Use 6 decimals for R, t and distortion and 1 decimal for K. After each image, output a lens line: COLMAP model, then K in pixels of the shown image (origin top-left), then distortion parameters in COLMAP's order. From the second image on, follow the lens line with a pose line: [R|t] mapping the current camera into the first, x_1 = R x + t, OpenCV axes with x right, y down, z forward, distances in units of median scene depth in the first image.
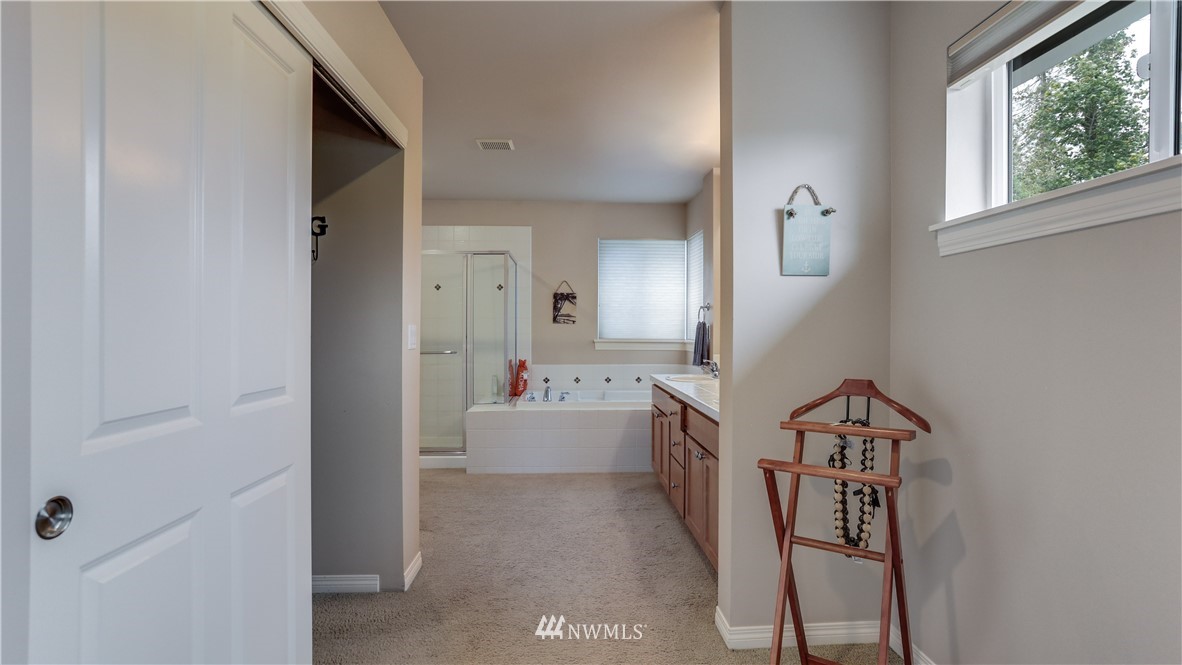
lens RADIAL K [[577.6, 0, 585.6], [0, 577.6, 320.5], [0, 0, 1]] dist [0.008811, 0.032354]
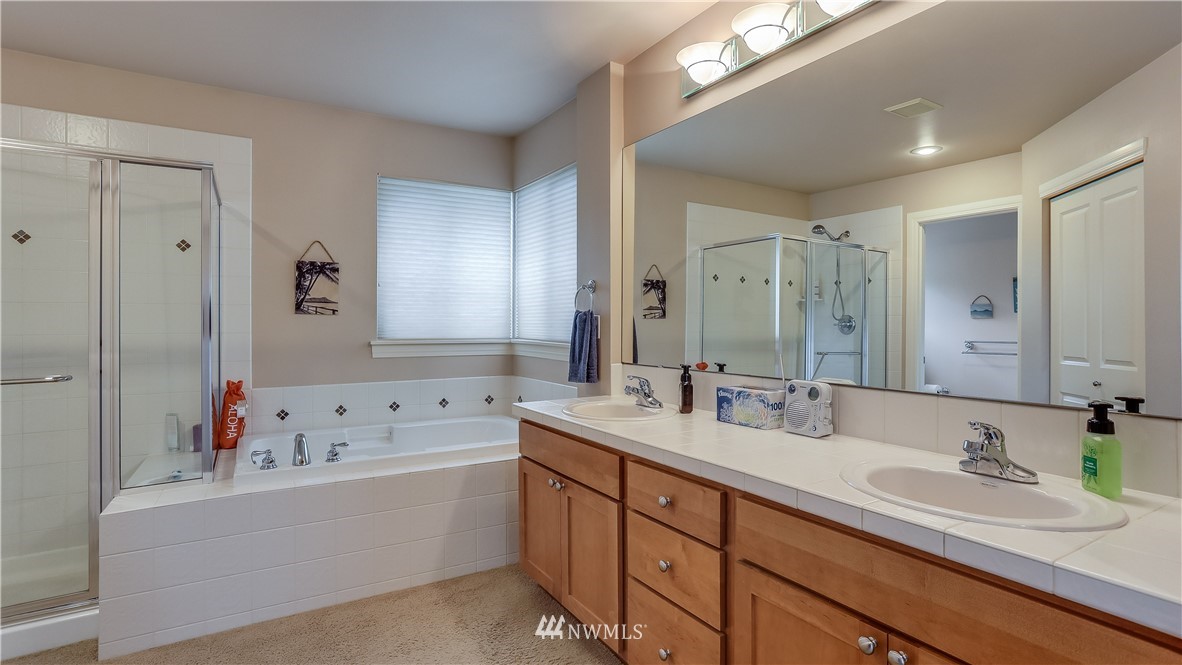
lens RADIAL K [[576.2, 0, 595.1], [0, 576.2, 320.5], [0, 0, 1]] dist [-0.054068, 0.035919]
pose [[0.874512, -0.002257, 0.484999, -0.070513], [-0.001530, 0.999971, 0.007412, 0.006718], [-0.485002, -0.007224, 0.874483, 0.369158]]
